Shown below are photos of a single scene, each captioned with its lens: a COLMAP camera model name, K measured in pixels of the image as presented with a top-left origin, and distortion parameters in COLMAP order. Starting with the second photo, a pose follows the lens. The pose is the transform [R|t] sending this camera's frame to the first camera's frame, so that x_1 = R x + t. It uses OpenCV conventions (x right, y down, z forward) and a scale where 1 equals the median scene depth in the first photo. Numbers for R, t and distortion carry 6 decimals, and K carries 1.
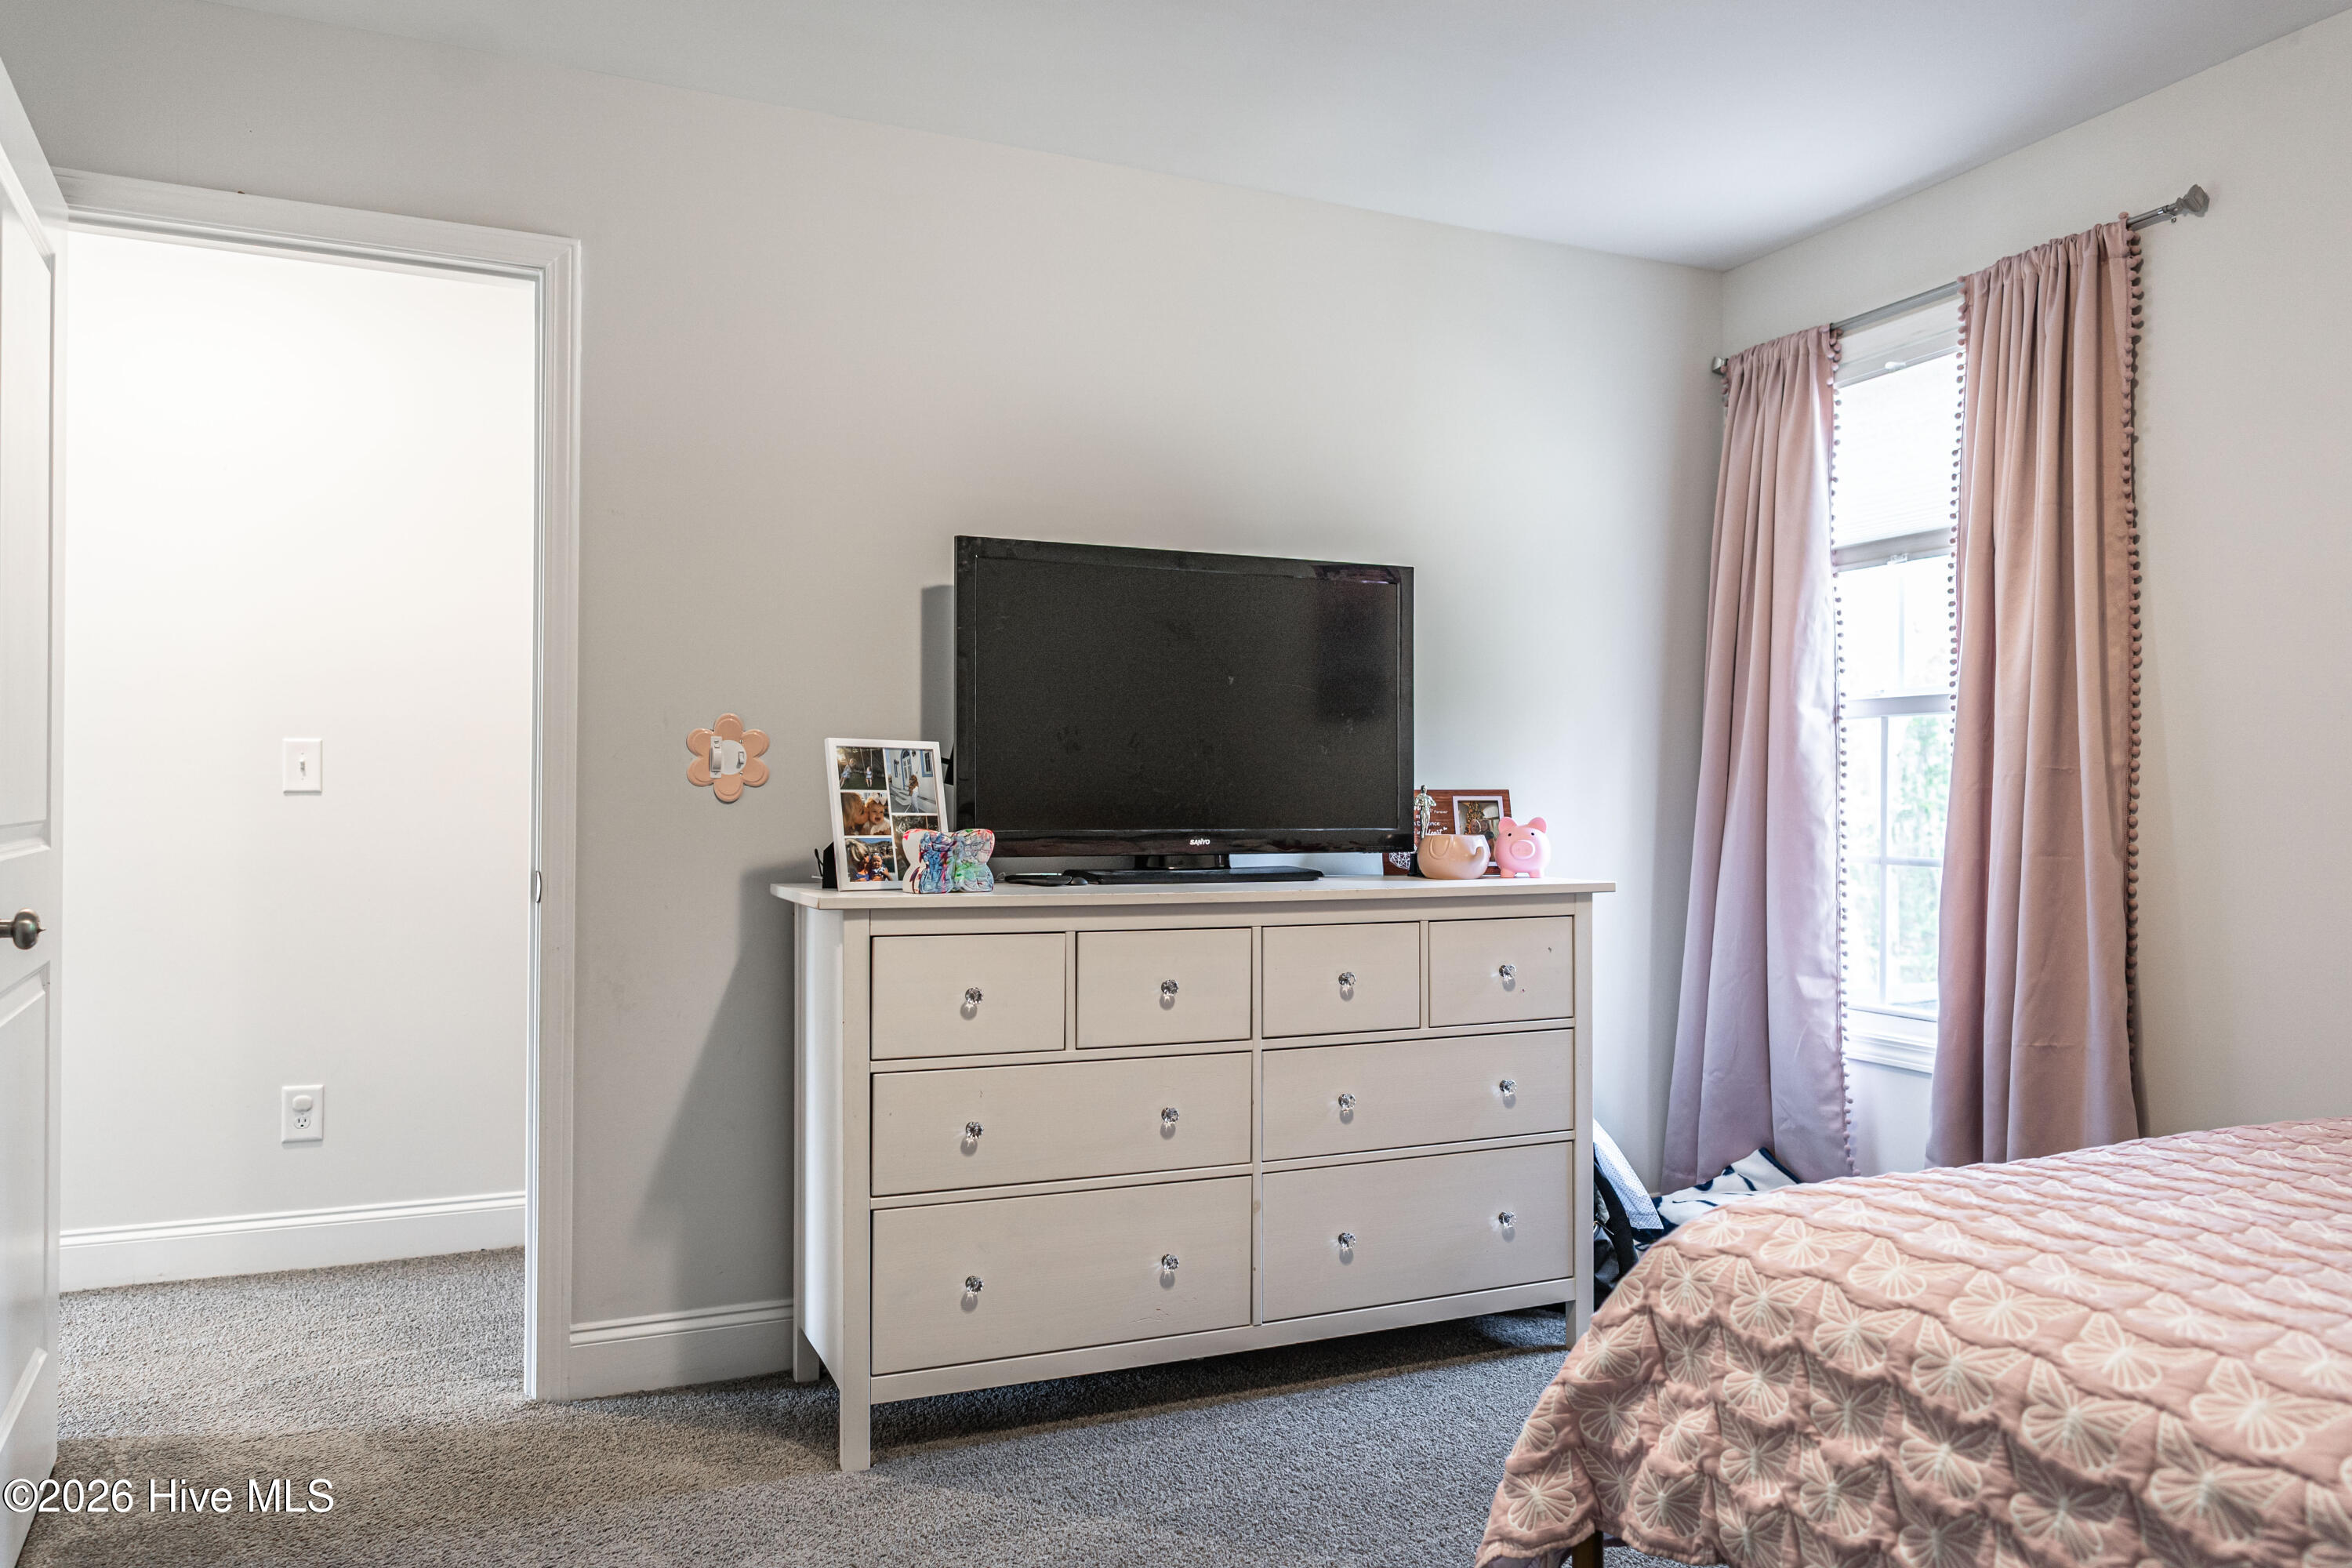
lens RADIAL K [[1566.6, 0, 1176.0], [0, 1566.6, 789.6], [0, 0, 1]] dist [-0.001925, -0.001934]
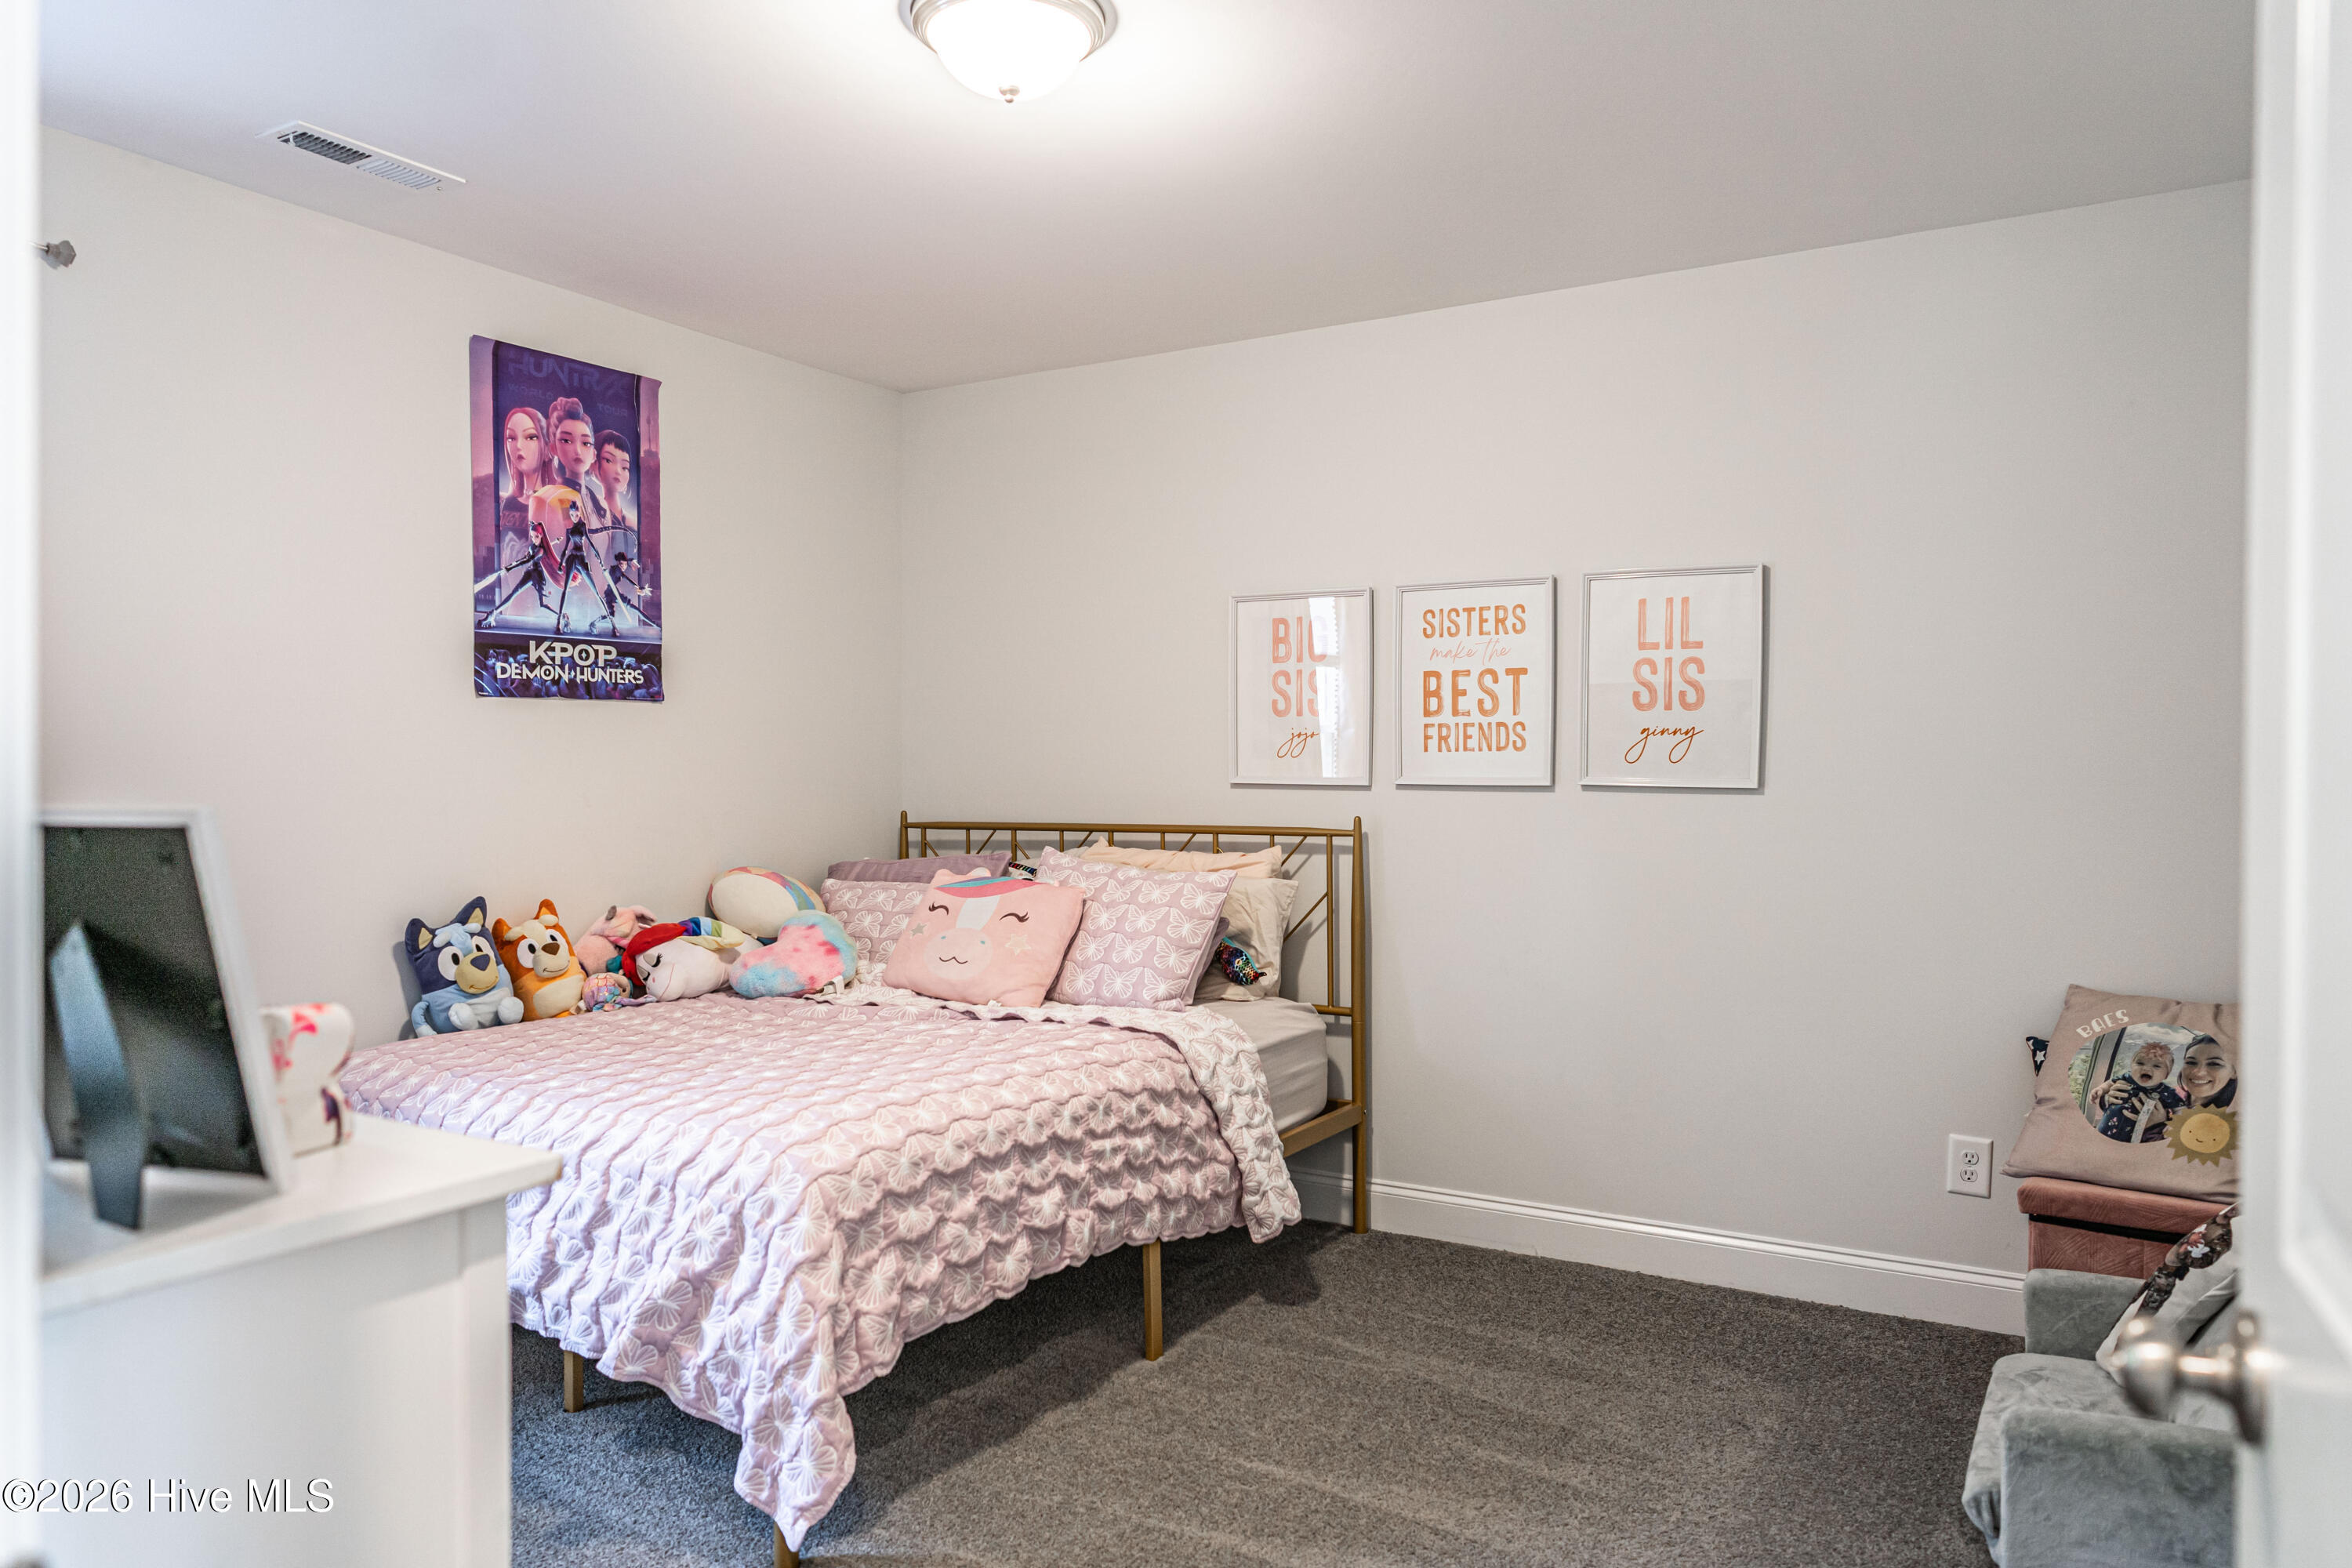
lens RADIAL K [[1566.6, 0, 1176.0], [0, 1566.6, 789.6], [0, 0, 1]] dist [-0.001925, -0.001934]
pose [[-0.583208, -0.012858, 0.812221, -1.153712], [-0.015721, 0.999866, 0.004540, -0.068444], [-0.812171, -0.010121, -0.583332, 1.843662]]
